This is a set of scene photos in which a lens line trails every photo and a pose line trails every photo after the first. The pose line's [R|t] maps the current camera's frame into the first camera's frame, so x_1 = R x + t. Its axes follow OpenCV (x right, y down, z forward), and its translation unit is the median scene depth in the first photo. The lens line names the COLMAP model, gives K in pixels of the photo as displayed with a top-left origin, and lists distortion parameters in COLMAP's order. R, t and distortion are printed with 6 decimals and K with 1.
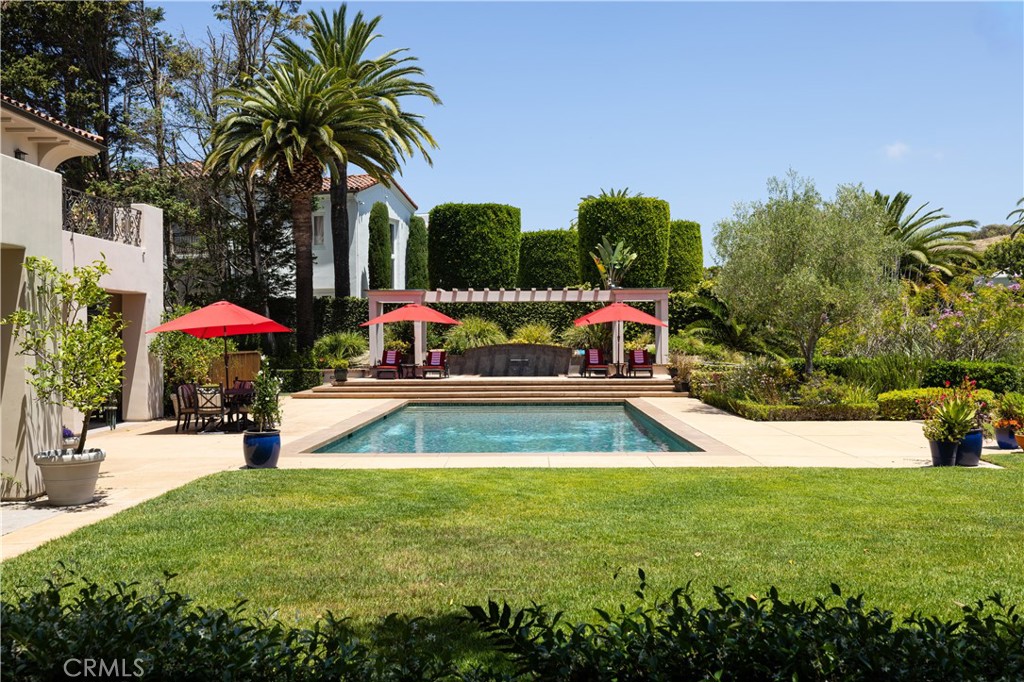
lens RADIAL K [[1020.6, 0, 511.6], [0, 1020.6, 343.1], [0, 0, 1]] dist [-0.017880, 0.000000]
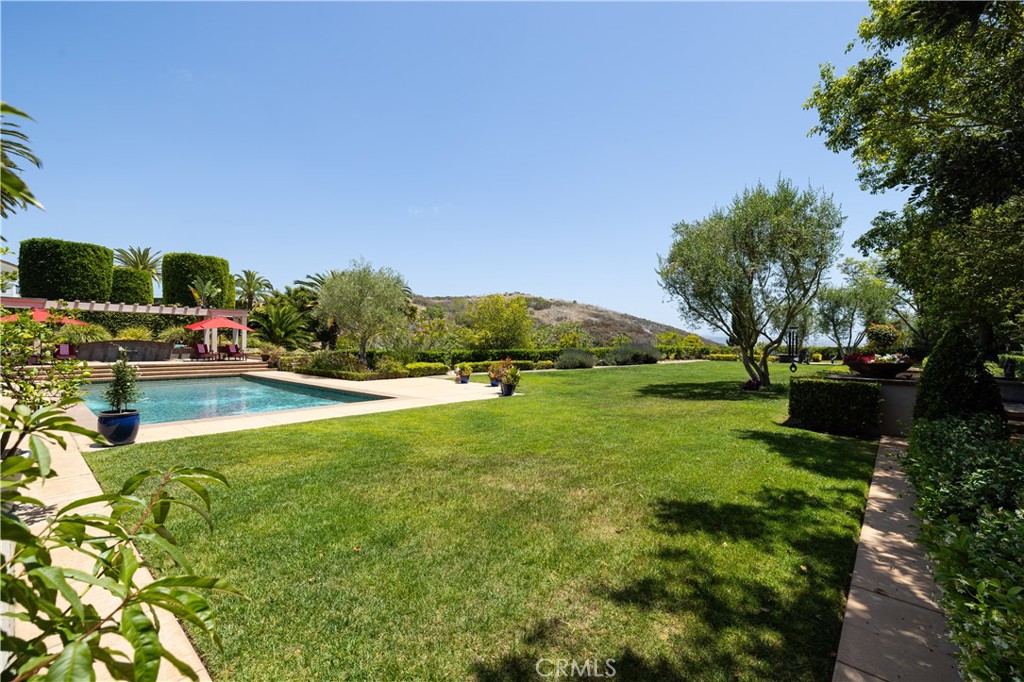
lens RADIAL K [[445.1, 0, 512.8], [0, 445.1, 337.8], [0, 0, 1]] dist [0.001645, 0.000194]
pose [[0.631334, 0.019576, 0.775264, -0.140922], [-0.010804, 0.999806, -0.016448, 0.002039], [-0.775435, 0.002008, 0.631424, 0.133935]]
